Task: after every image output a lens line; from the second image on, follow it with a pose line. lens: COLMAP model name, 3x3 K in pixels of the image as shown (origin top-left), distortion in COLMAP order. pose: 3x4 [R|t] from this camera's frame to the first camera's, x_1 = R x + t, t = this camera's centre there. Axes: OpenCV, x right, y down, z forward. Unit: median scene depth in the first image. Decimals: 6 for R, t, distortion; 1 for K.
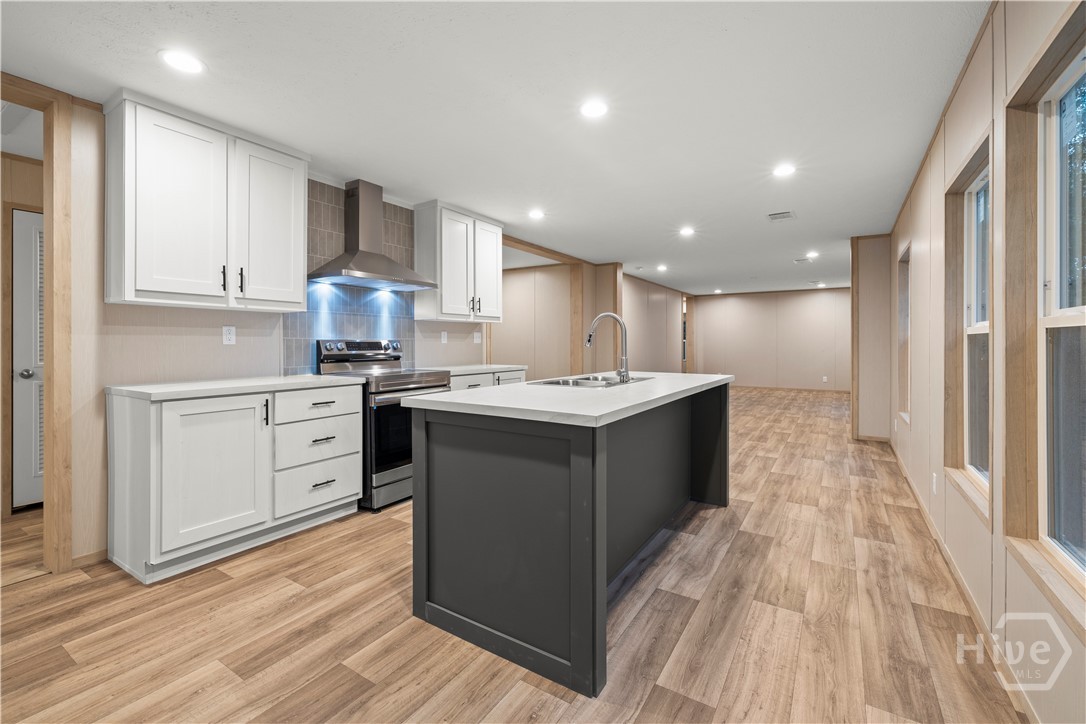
lens RADIAL K [[462.1, 0, 544.1], [0, 462.1, 342.8], [0, 0, 1]] dist [-0.000830, -0.000013]
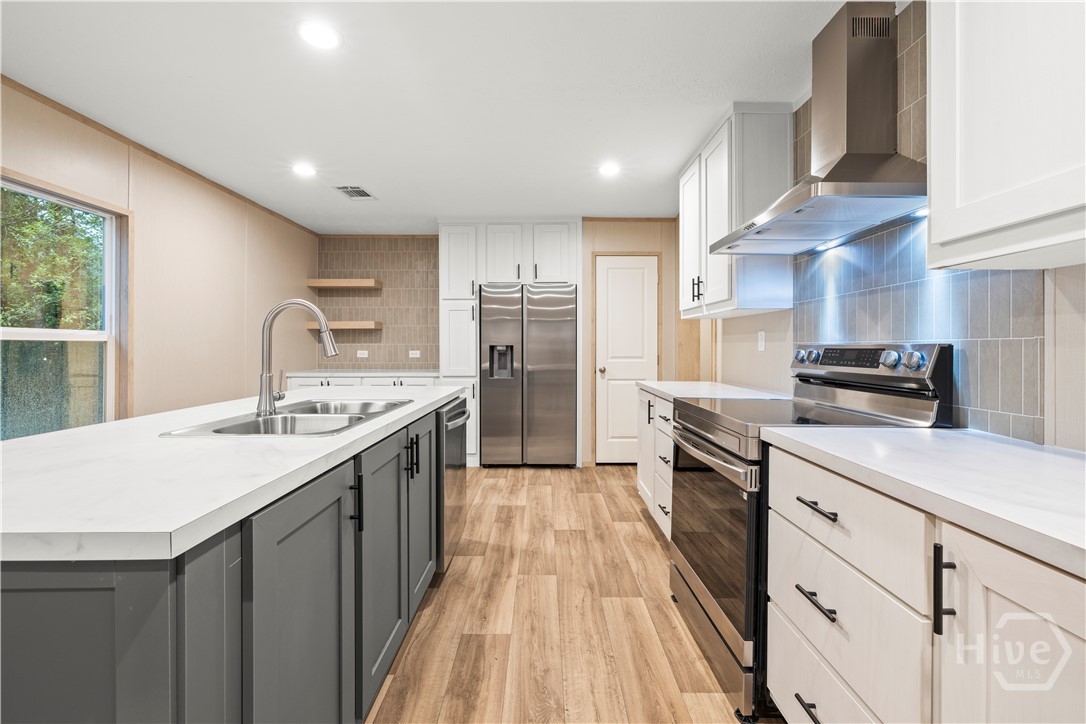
lens RADIAL K [[459.6, 0, 544.8], [0, 459.6, 349.5], [0, 0, 1]] dist [0.002898, 0.000306]
pose [[-0.840245, 0.002964, -0.542199, 0.222508], [-0.000109, 0.999984, 0.005634, -0.005463], [0.542208, 0.004793, -0.840231, 1.959111]]
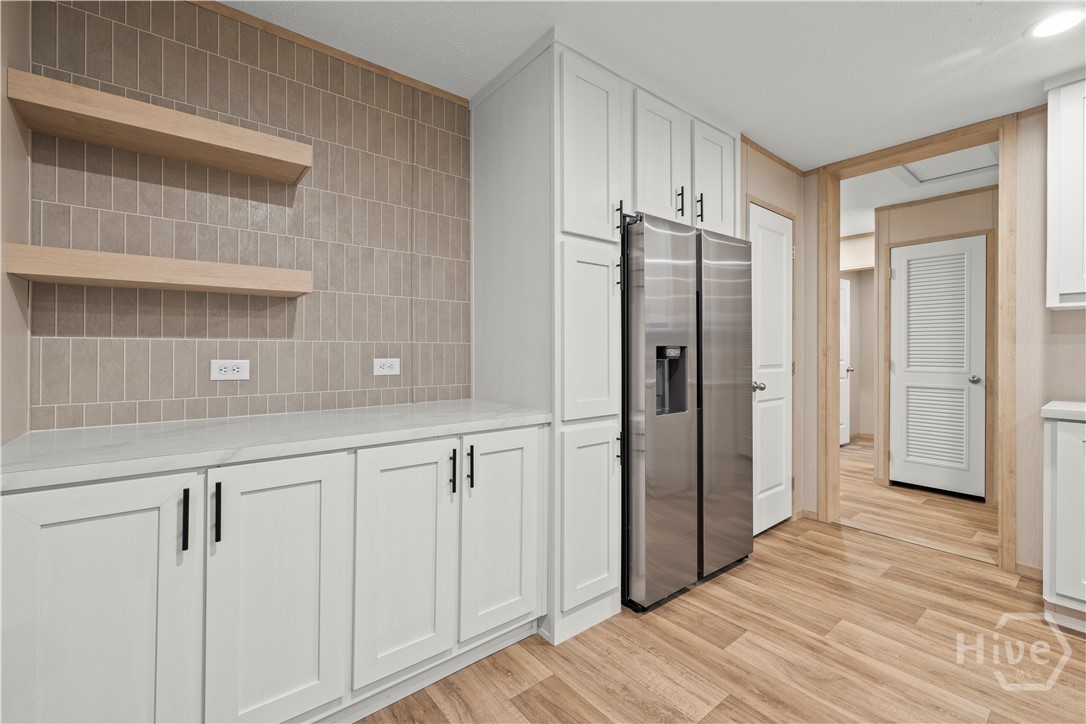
lens RADIAL K [[459.6, 0, 544.8], [0, 459.6, 349.5], [0, 0, 1]] dist [0.002898, 0.000306]
pose [[-0.316550, -0.003151, -0.948570, 0.291463], [-0.002321, 0.999994, -0.002548, -0.002446], [0.948573, 0.001395, -0.316556, 0.333949]]
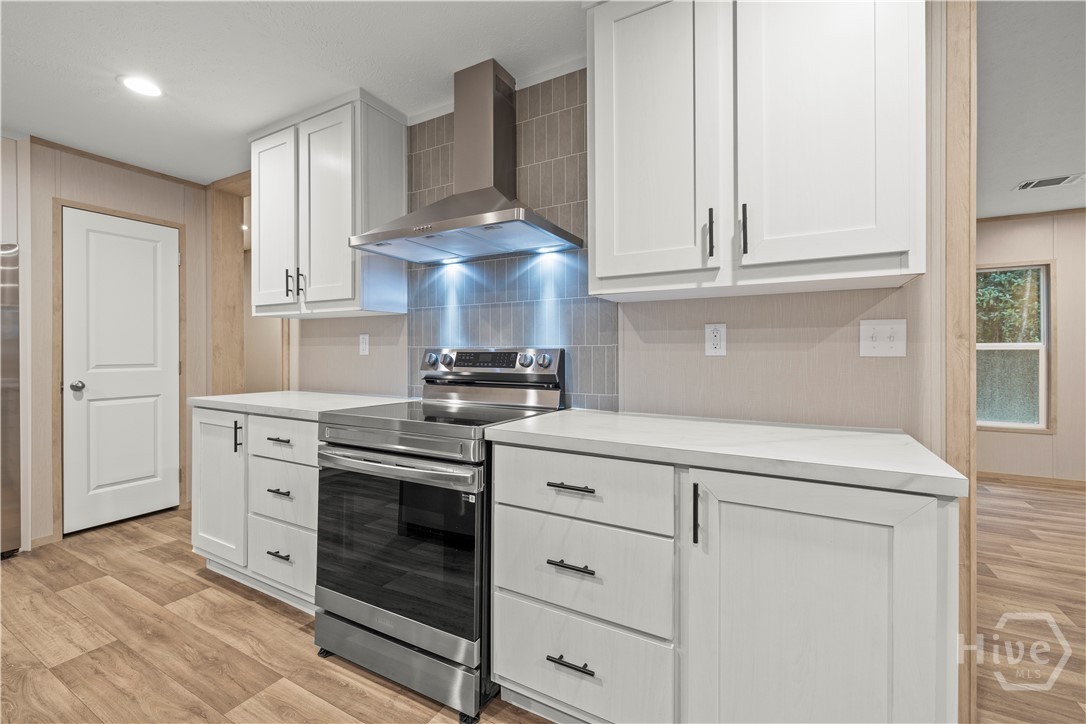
lens RADIAL K [[458.9, 0, 542.2], [0, 458.9, 352.7], [0, 0, 1]] dist [0.001274, 0.000706]
pose [[0.057385, 0.003614, -0.998346, 0.285114], [-0.001172, 0.999993, 0.003552, -0.004960], [0.998351, 0.000966, 0.057389, 1.652096]]
